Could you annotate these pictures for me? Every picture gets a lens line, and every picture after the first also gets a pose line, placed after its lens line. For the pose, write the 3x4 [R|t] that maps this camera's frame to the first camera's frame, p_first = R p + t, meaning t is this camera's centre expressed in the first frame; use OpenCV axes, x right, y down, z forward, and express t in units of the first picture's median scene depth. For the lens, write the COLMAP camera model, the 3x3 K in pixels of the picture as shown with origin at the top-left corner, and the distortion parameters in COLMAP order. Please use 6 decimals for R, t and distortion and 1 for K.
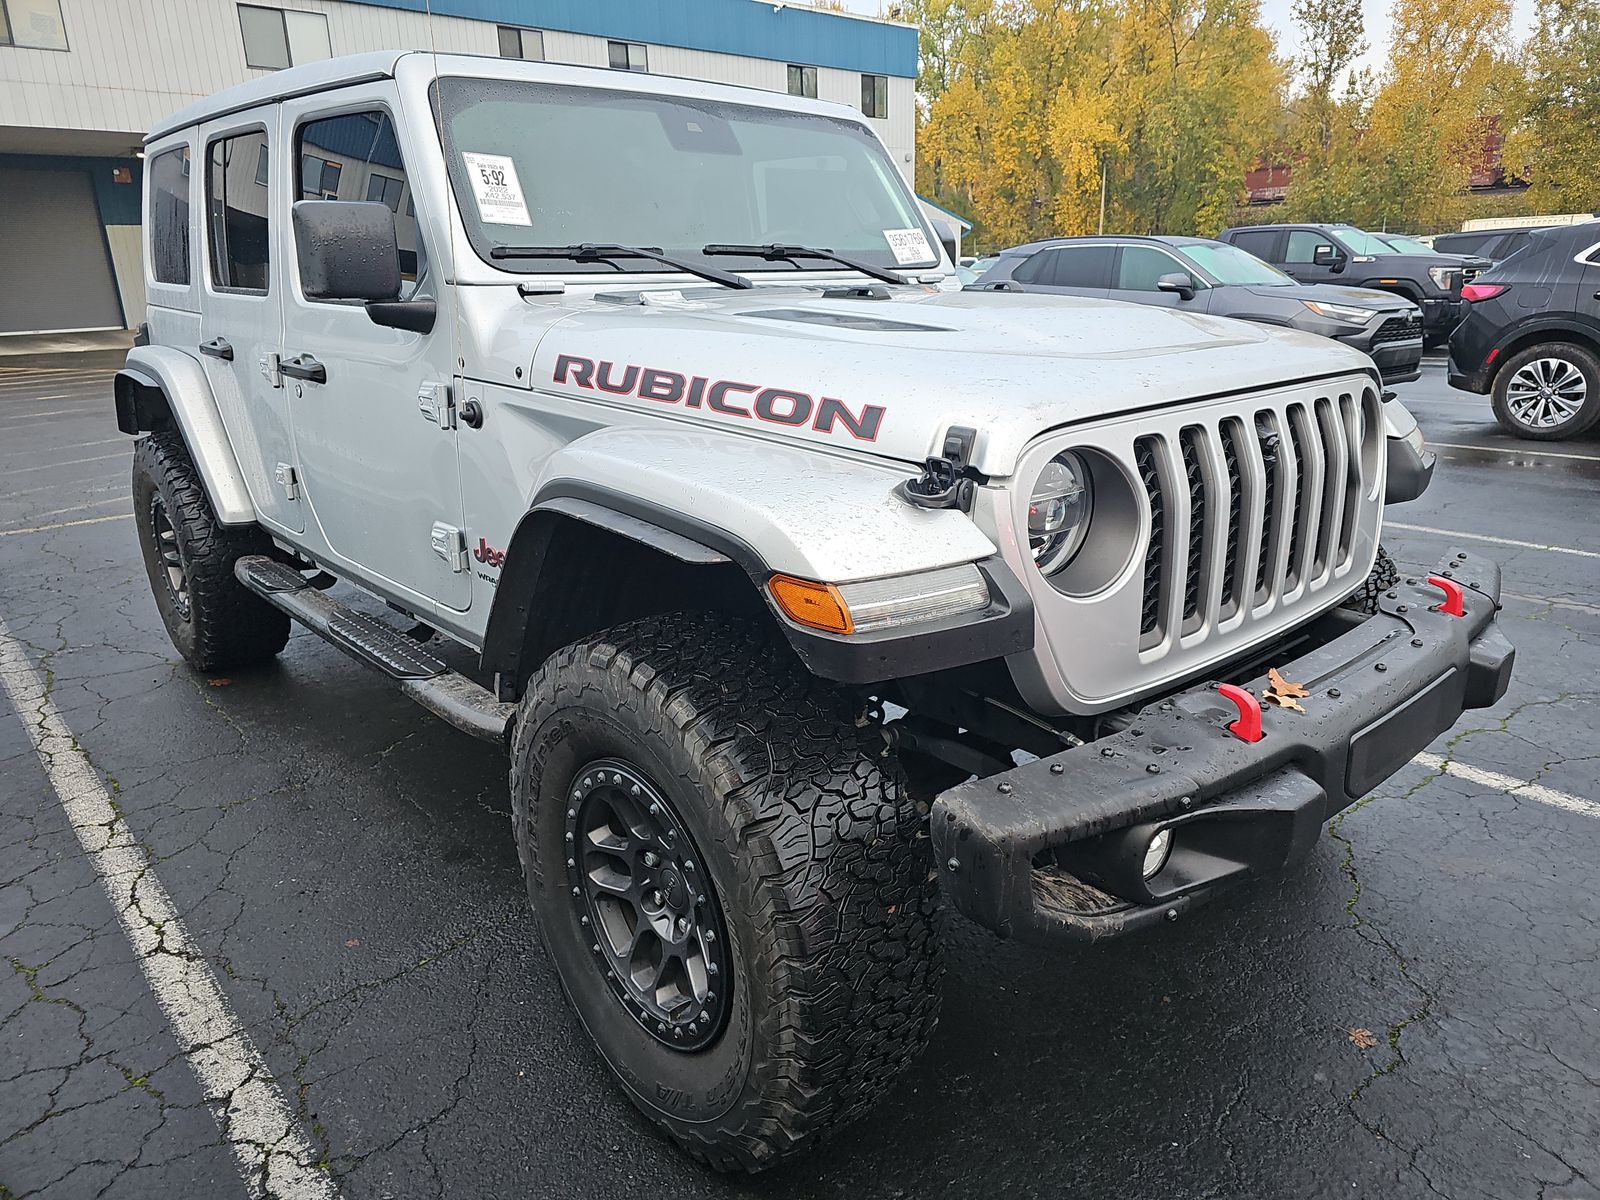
lens RADIAL K [[1062.2, 0, 787.9], [0, 1062.2, 612.7], [0, 0, 1]] dist [-0.005045, -0.007128]
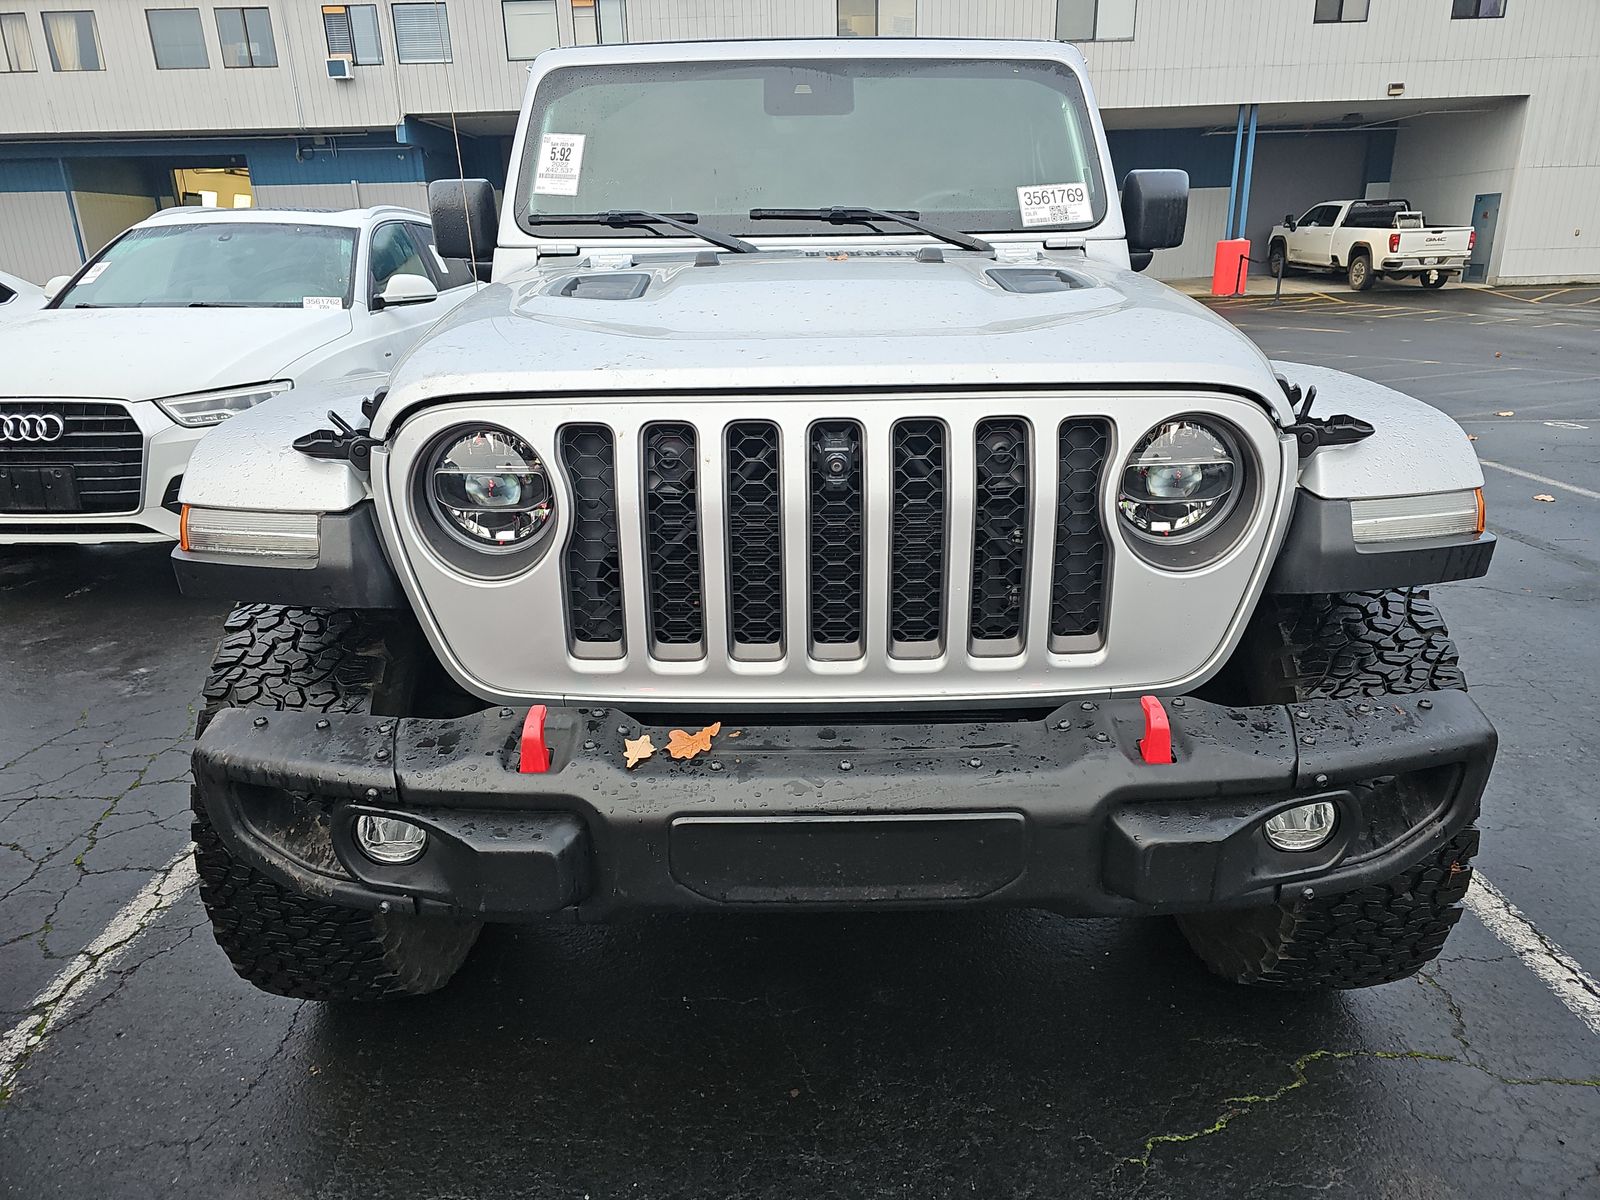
lens RADIAL K [[1062.2, 0, 788.7], [0, 1062.2, 589.3], [0, 0, 1]] dist [-0.005045, -0.007128]
pose [[0.757769, 0.211062, -0.617446, 0.716852], [-0.197223, 0.976069, 0.091606, -0.100016], [0.622005, 0.052358, 0.781261, 0.270444]]
